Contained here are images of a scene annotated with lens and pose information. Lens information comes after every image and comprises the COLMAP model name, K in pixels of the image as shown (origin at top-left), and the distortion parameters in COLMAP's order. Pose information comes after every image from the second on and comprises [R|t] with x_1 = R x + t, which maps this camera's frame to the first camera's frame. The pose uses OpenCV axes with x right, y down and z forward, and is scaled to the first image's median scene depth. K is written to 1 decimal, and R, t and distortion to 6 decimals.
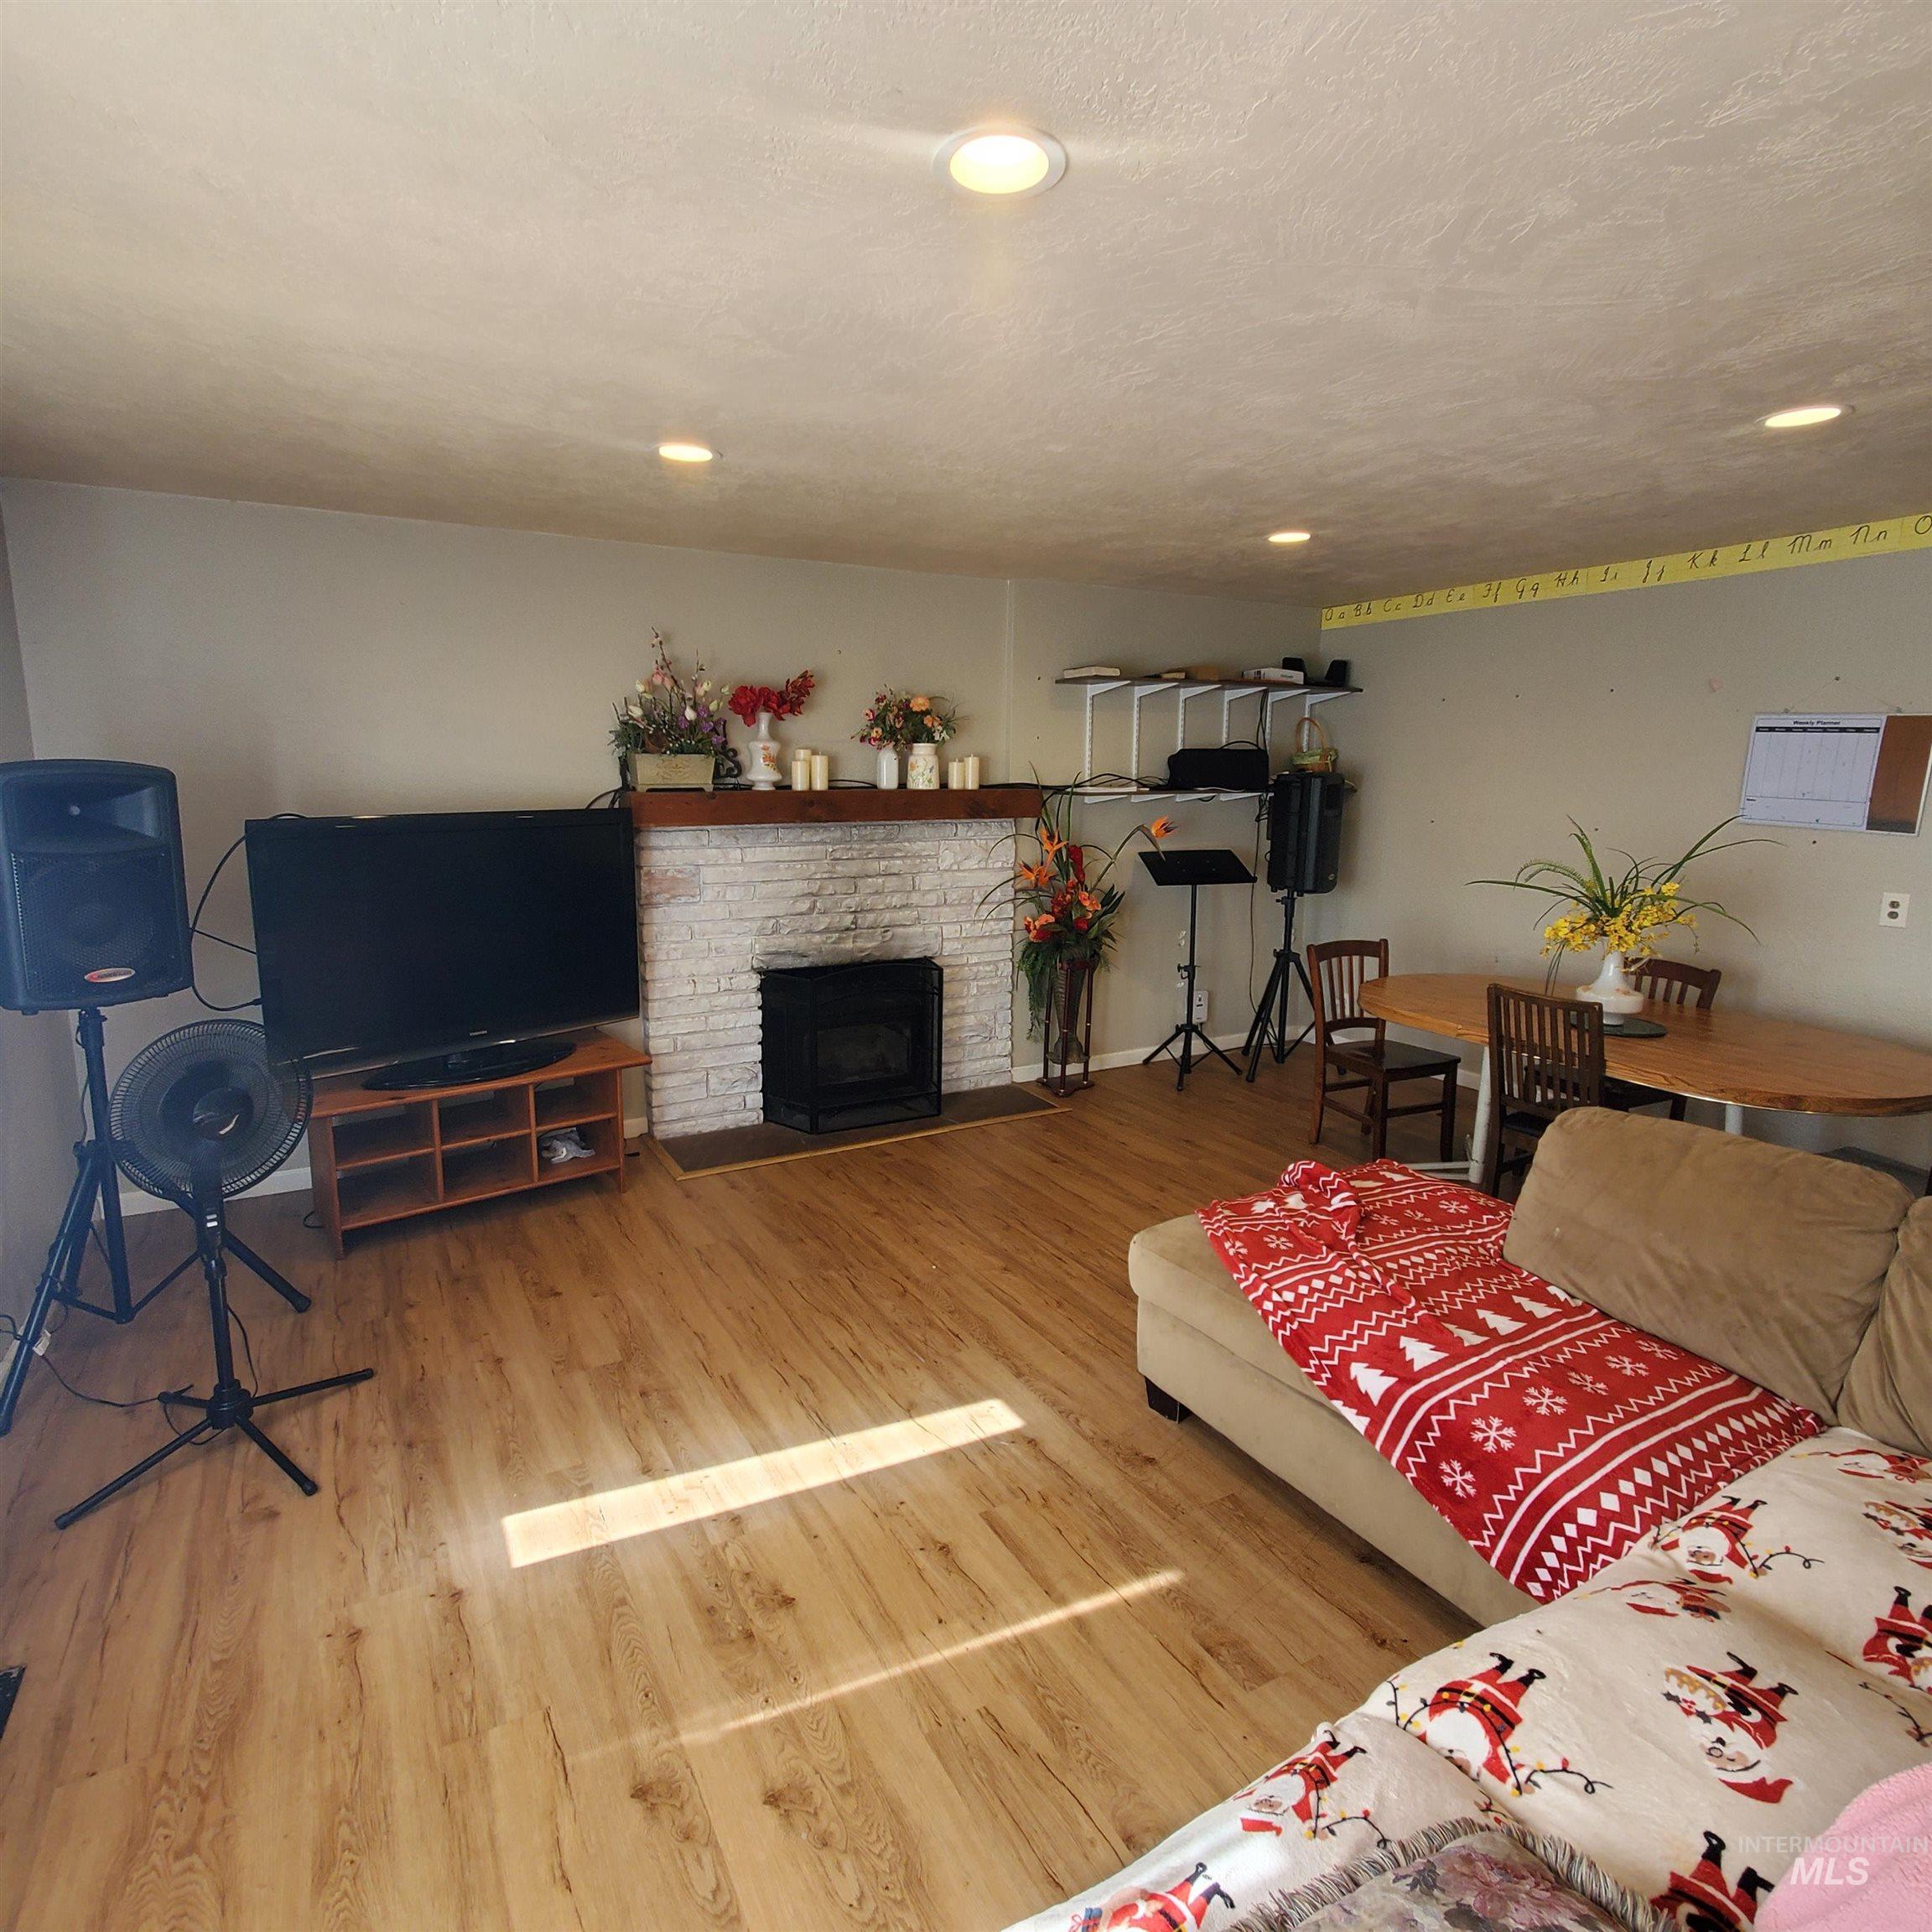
lens RADIAL K [[1085.6, 0, 928.6], [0, 1085.6, 942.9], [0, 0, 1]] dist [0.004841, -0.004978]
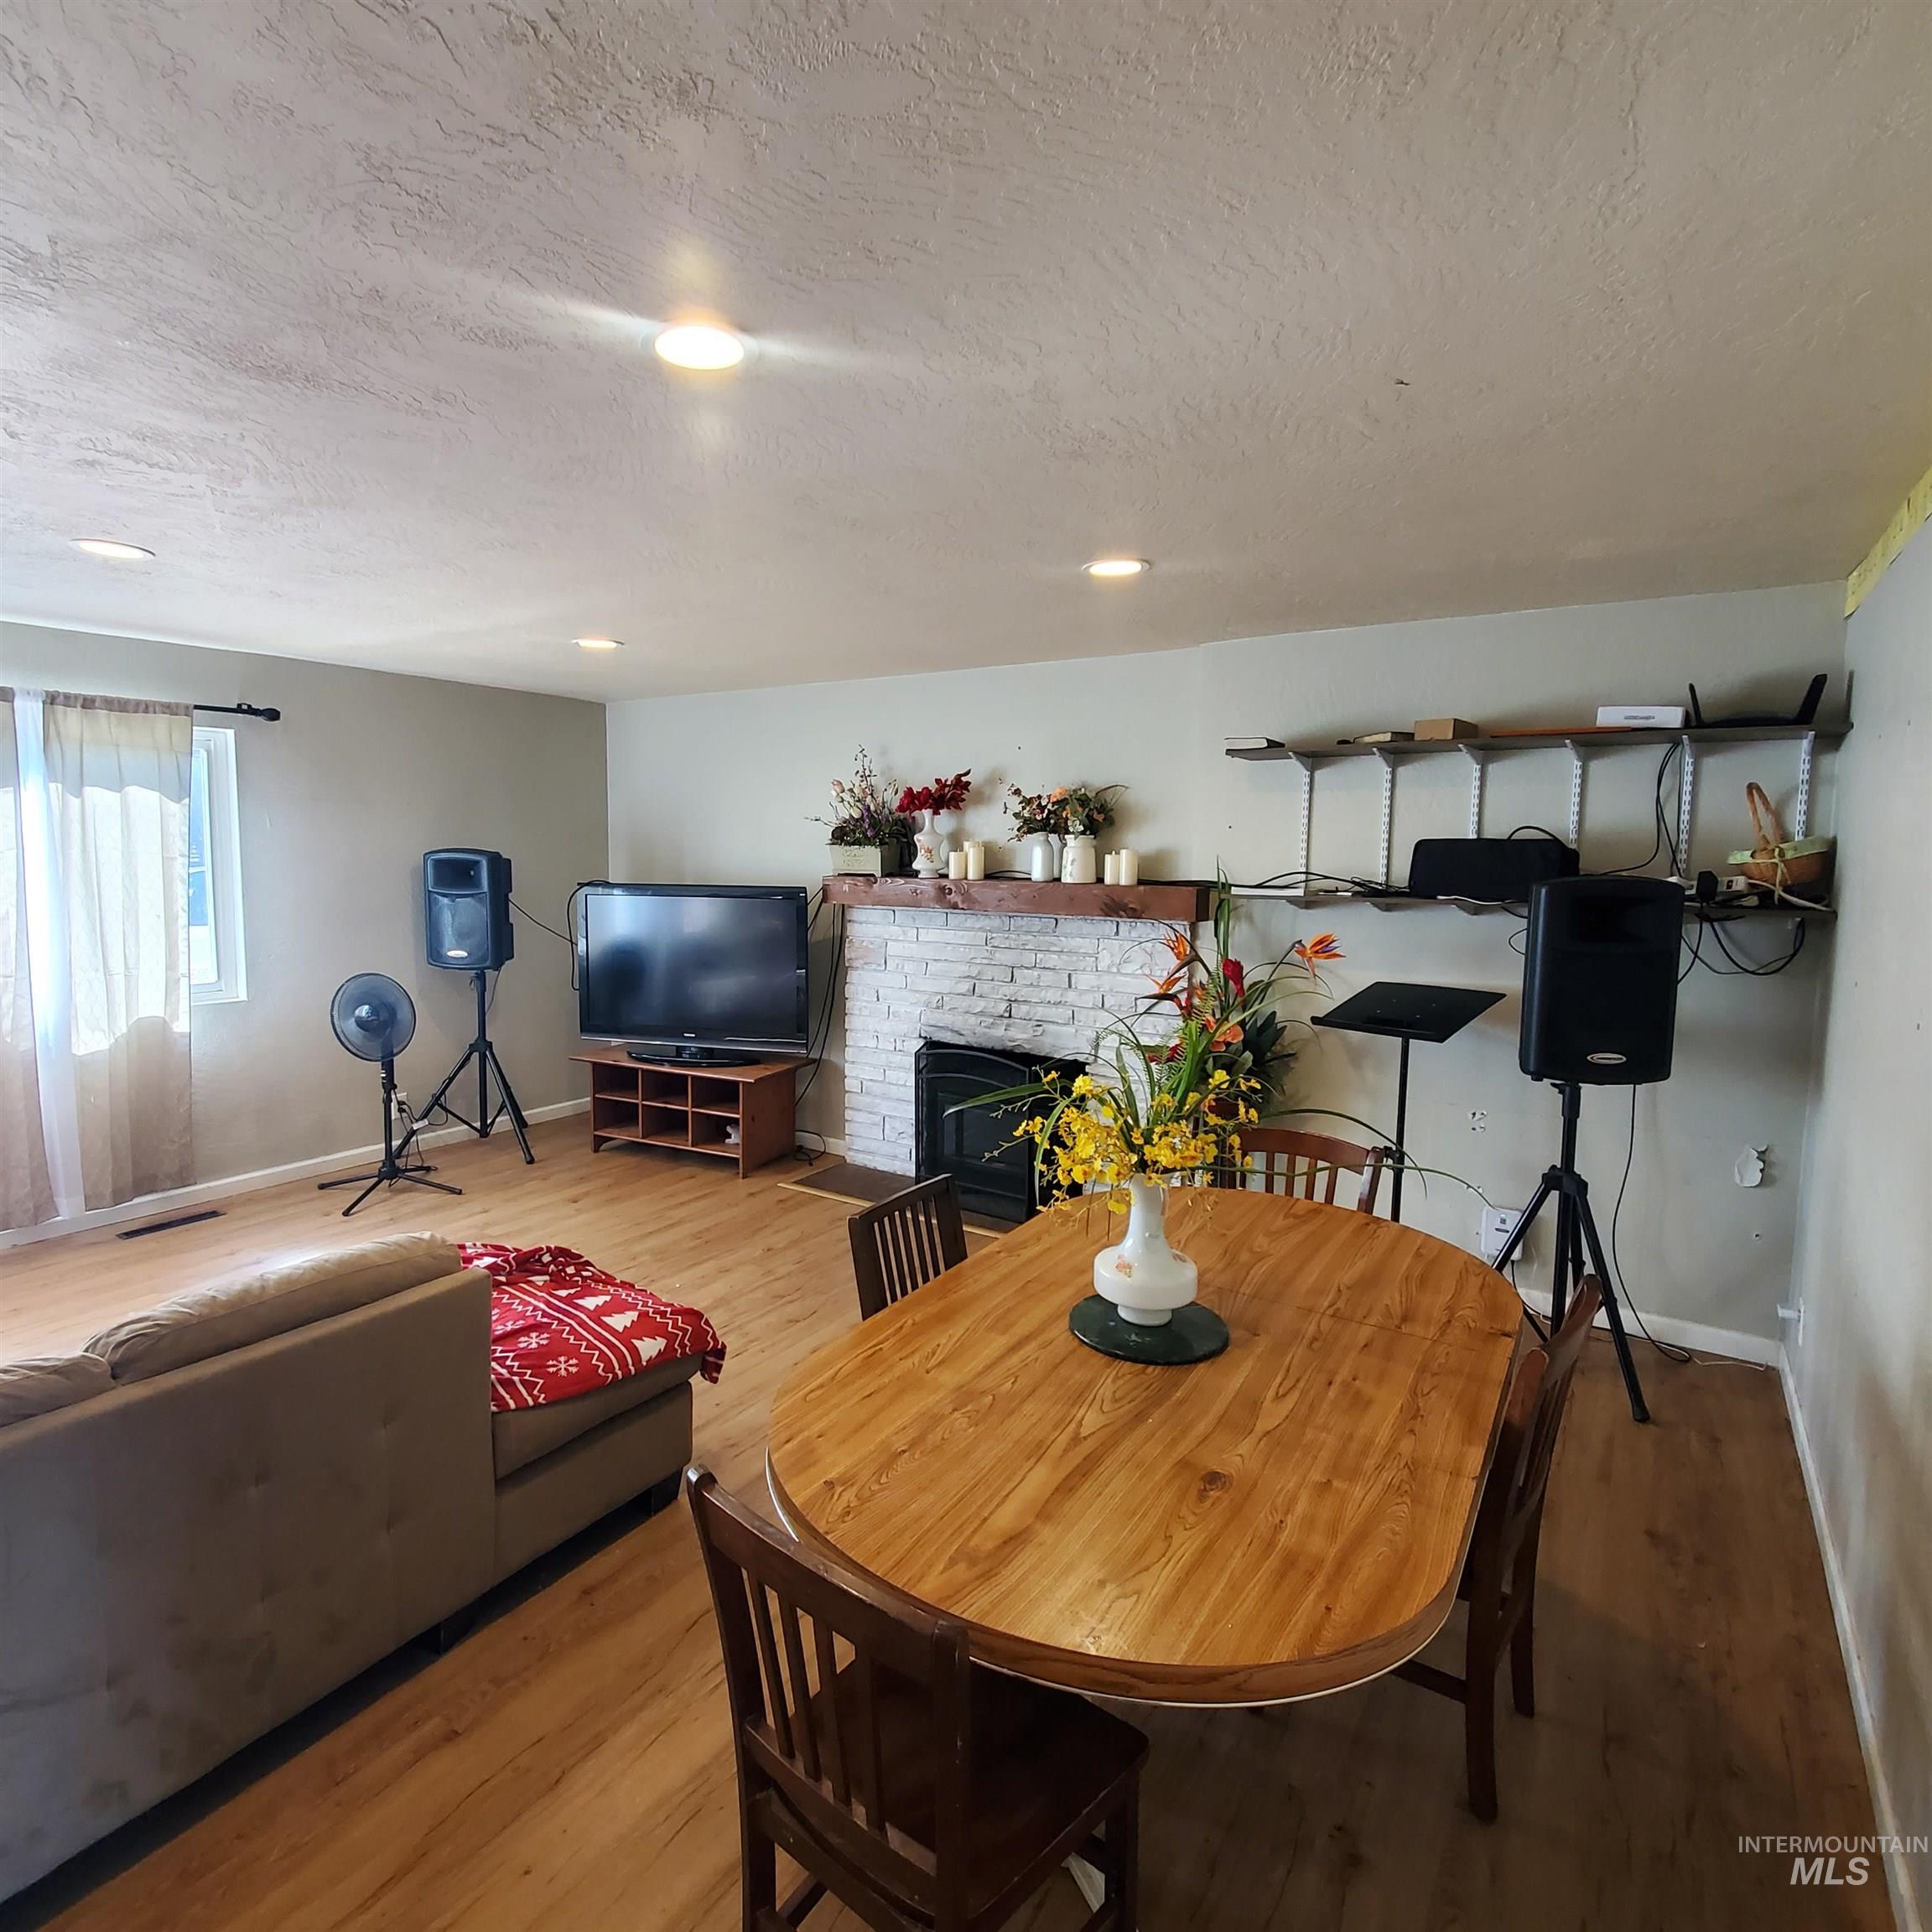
lens RADIAL K [[1085.6, 0, 928.6], [0, 1085.6, 942.9], [0, 0, 1]] dist [0.004841, -0.004978]
pose [[0.458682, 0.080376, -0.884958, 1.290776], [-0.154075, 0.988010, 0.009877, -0.131187], [0.875141, 0.131820, 0.465566, 0.749191]]
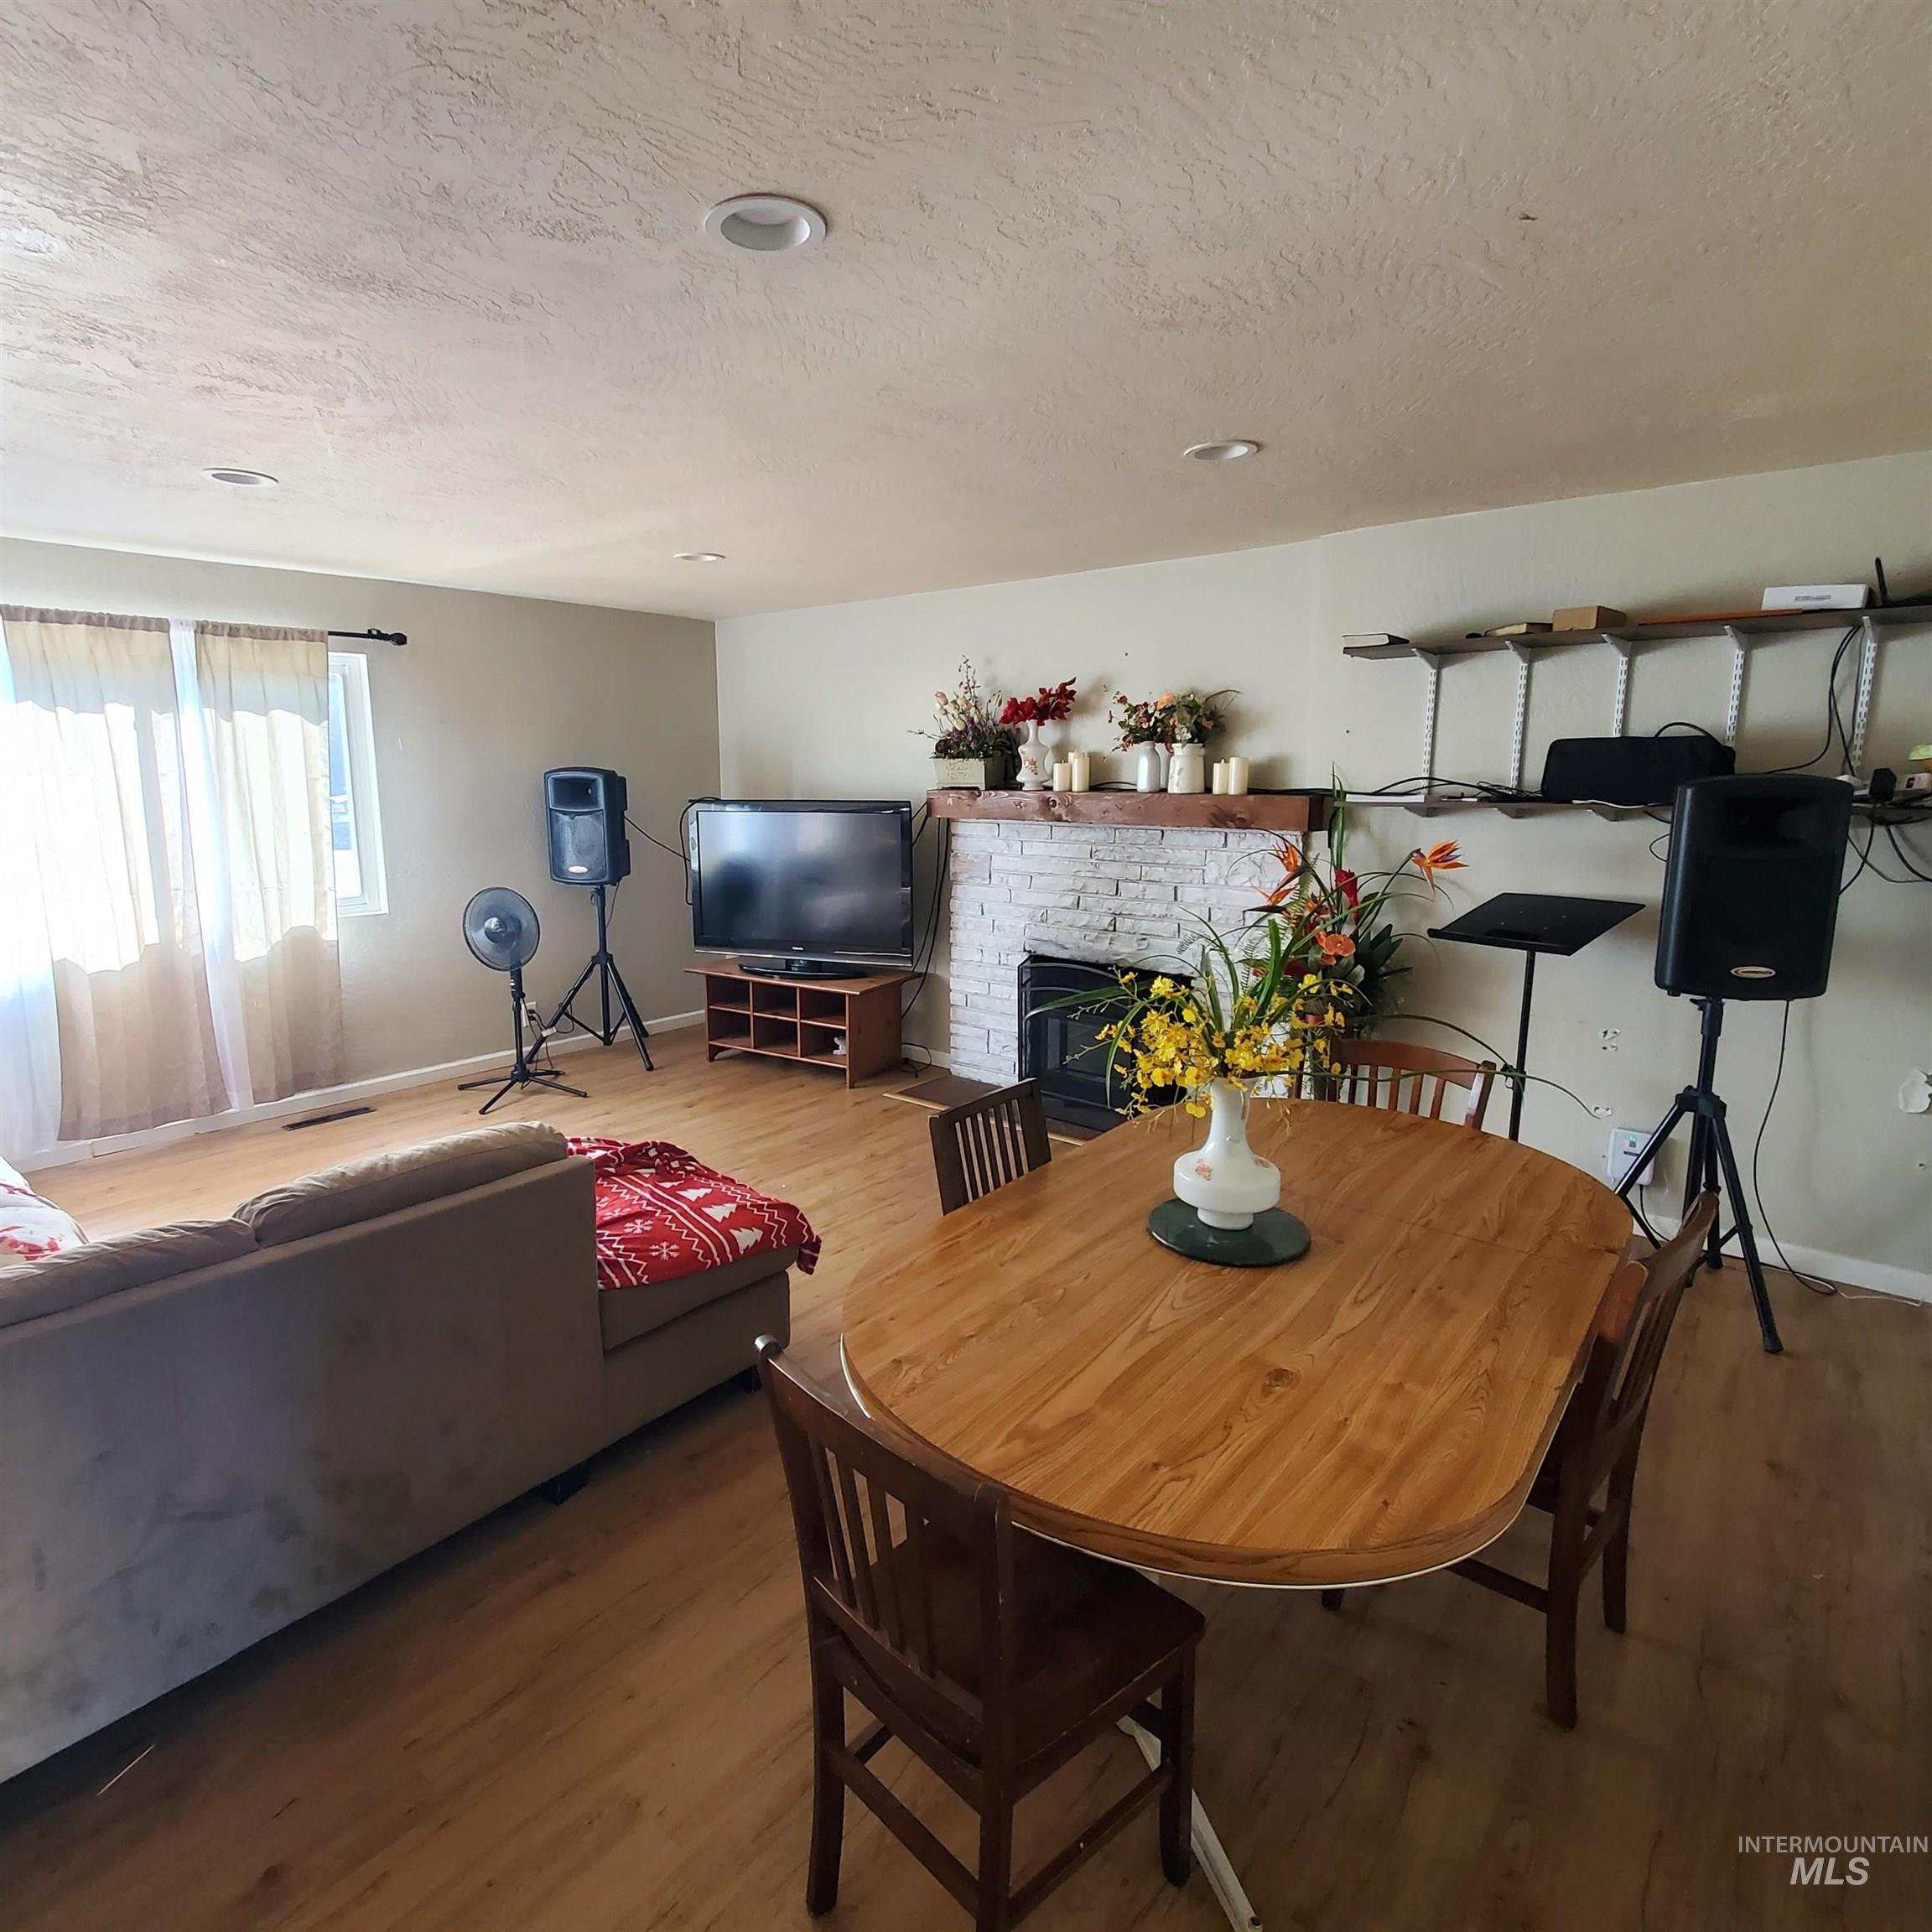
lens RADIAL K [[1085.6, 0, 928.6], [0, 1085.6, 942.9], [0, 0, 1]] dist [0.004841, -0.004978]
pose [[0.358975, 0.145221, -0.921980, 1.301107], [-0.148567, 0.984117, 0.097163, -0.122094], [0.921447, 0.102097, 0.374848, 0.774860]]
